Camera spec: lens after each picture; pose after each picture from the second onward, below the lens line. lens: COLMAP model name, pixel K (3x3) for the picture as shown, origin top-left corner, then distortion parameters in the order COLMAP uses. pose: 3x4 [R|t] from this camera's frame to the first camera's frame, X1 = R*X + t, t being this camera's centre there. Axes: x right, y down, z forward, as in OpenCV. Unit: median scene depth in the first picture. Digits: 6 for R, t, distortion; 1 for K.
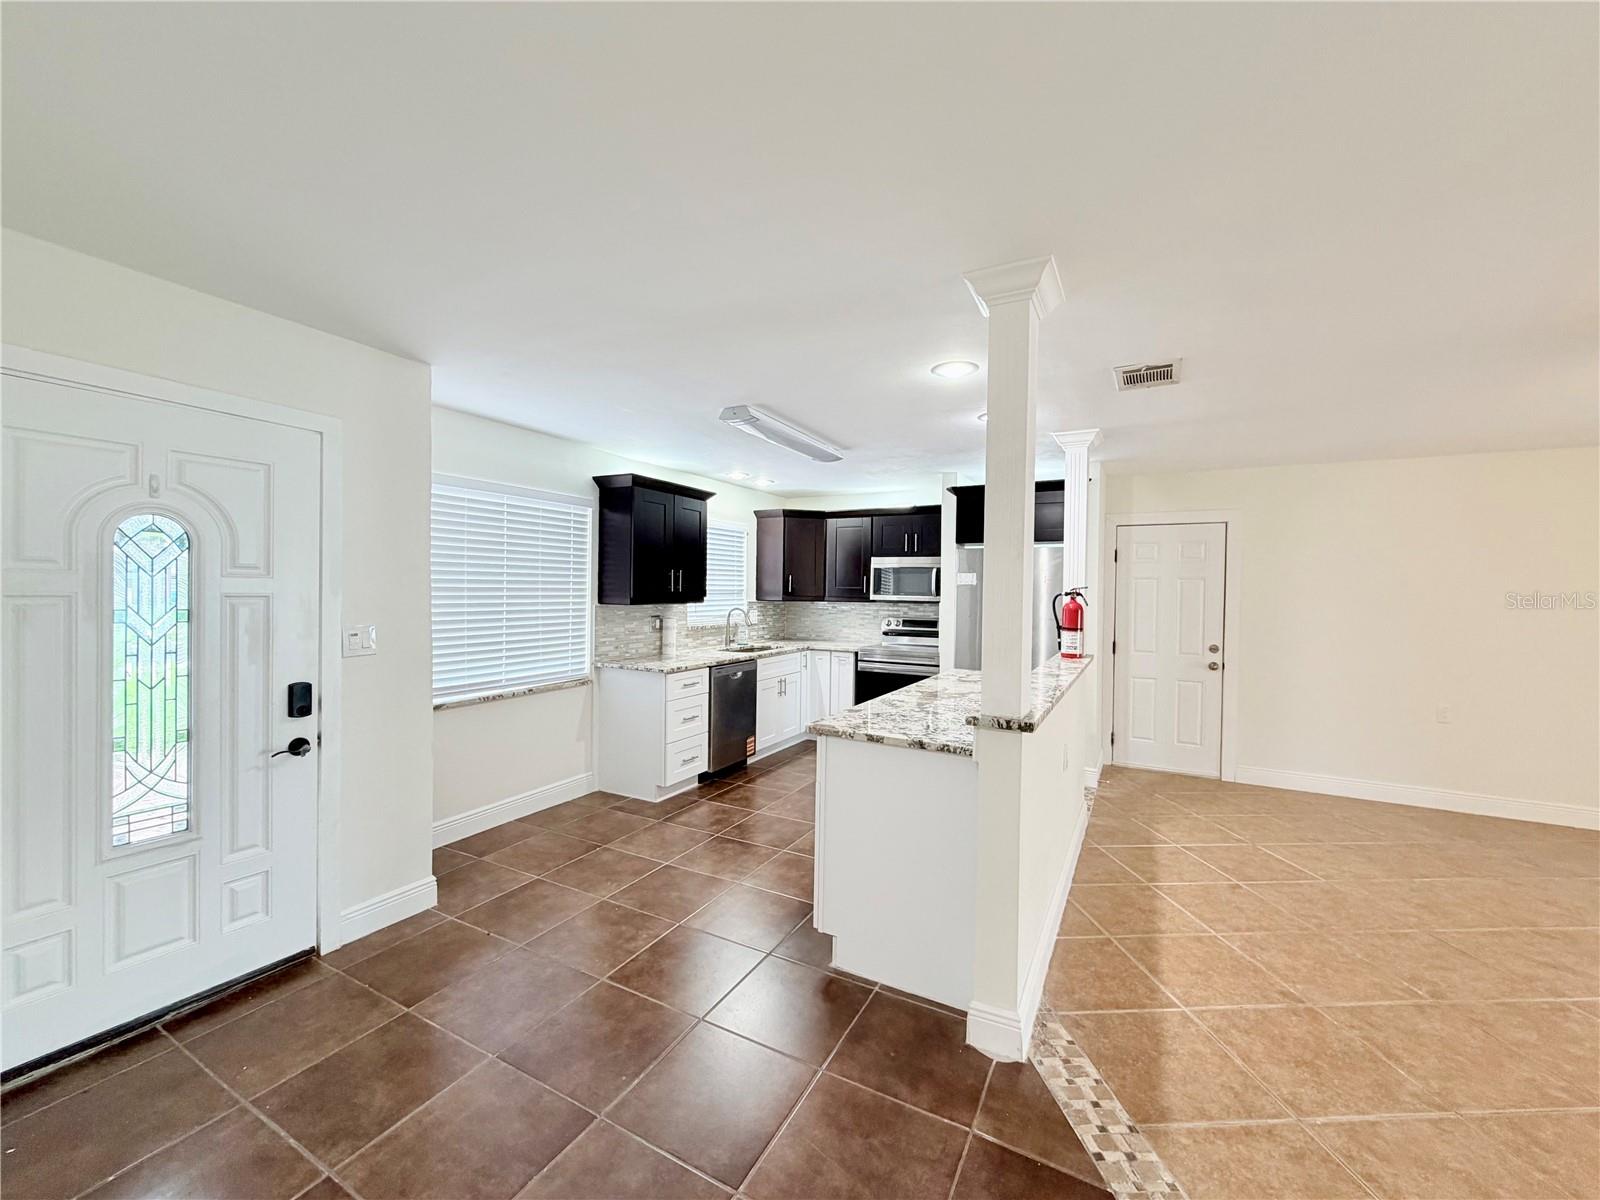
lens RADIAL K [[639.9, 0, 794.4], [0, 639.9, 599.9], [0, 0, 1]] dist [0.001639, 0.000211]
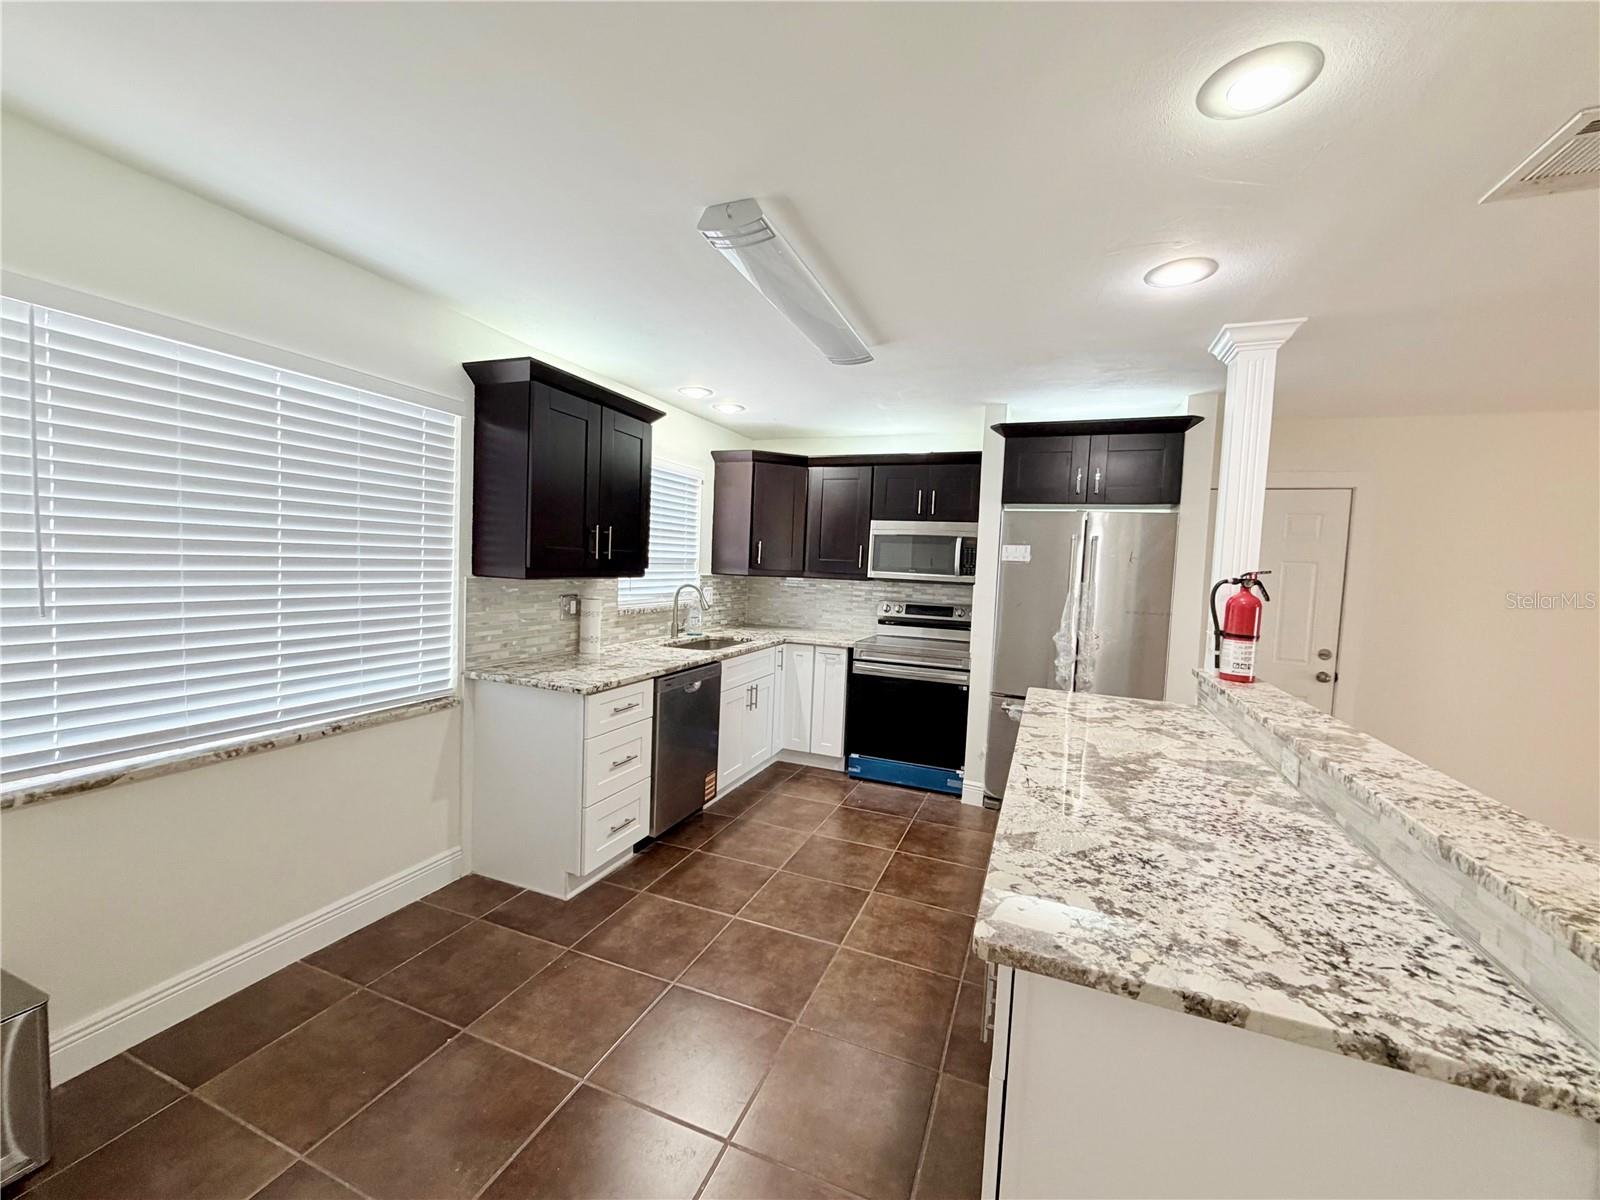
lens RADIAL K [[639.9, 0, 794.4], [0, 639.9, 599.9], [0, 0, 1]] dist [0.001639, 0.000211]
pose [[0.992677, 0.021656, 0.118844, -0.069825], [-0.027060, 0.998663, 0.044046, -0.005698], [-0.117731, -0.046939, 0.991936, 0.339632]]
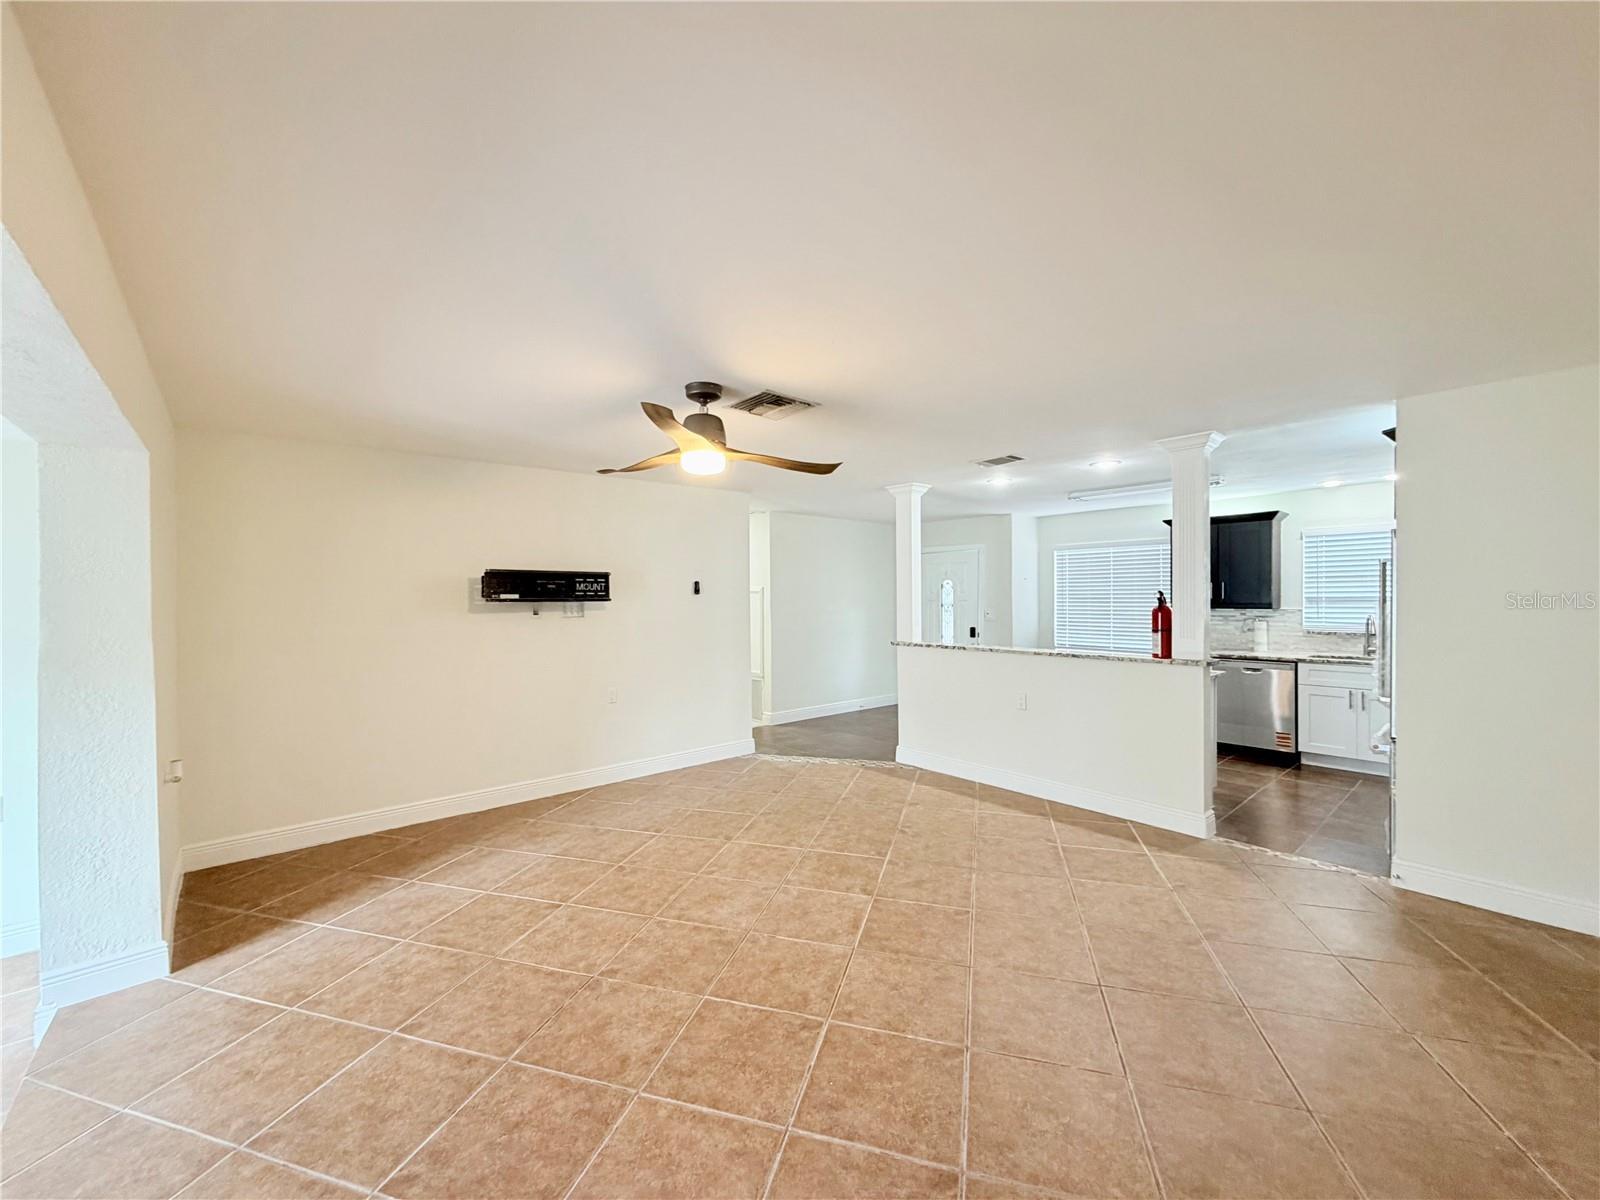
lens RADIAL K [[639.9, 0, 794.4], [0, 639.9, 599.9], [0, 0, 1]] dist [0.001639, 0.000211]
pose [[-0.344770, -0.005879, -0.938669, 1.324579], [-0.015757, 0.999876, -0.000475, 0.003905], [0.938555, 0.014626, -0.344820, 0.641764]]
